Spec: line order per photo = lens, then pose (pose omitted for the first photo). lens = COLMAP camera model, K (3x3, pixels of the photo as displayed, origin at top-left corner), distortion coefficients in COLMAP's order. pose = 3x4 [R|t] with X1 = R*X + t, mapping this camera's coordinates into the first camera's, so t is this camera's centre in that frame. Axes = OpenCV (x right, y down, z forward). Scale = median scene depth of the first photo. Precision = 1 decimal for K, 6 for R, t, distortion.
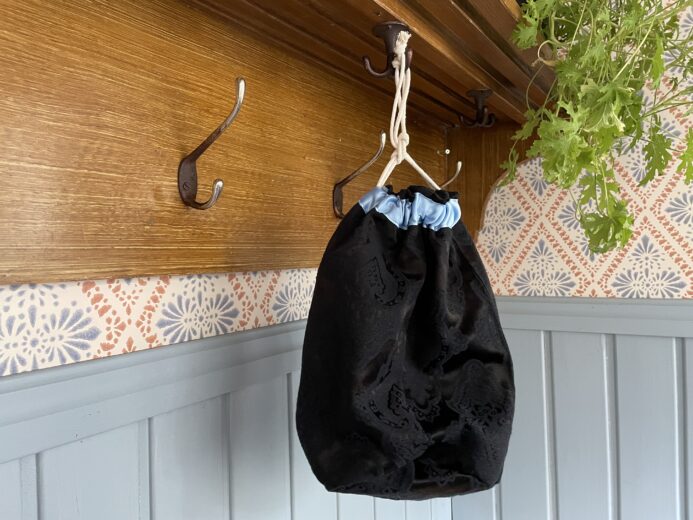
lens RADIAL K [[528.0, 0, 351.0], [0, 528.0, 250.5], [0, 0, 1]] dist [0.080268, -0.112576]
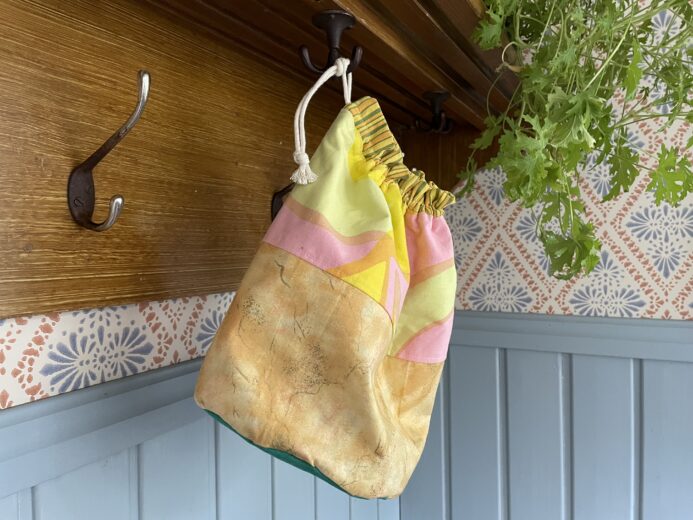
lens RADIAL K [[528.0, 0, 350.1], [0, 528.0, 254.1], [0, 0, 1]] dist [0.080268, -0.112576]
pose [[0.996765, 0.011802, 0.079506, 0.032522], [-0.013614, 0.999659, 0.022291, -0.054917], [-0.079216, -0.023301, 0.996585, 0.129022]]
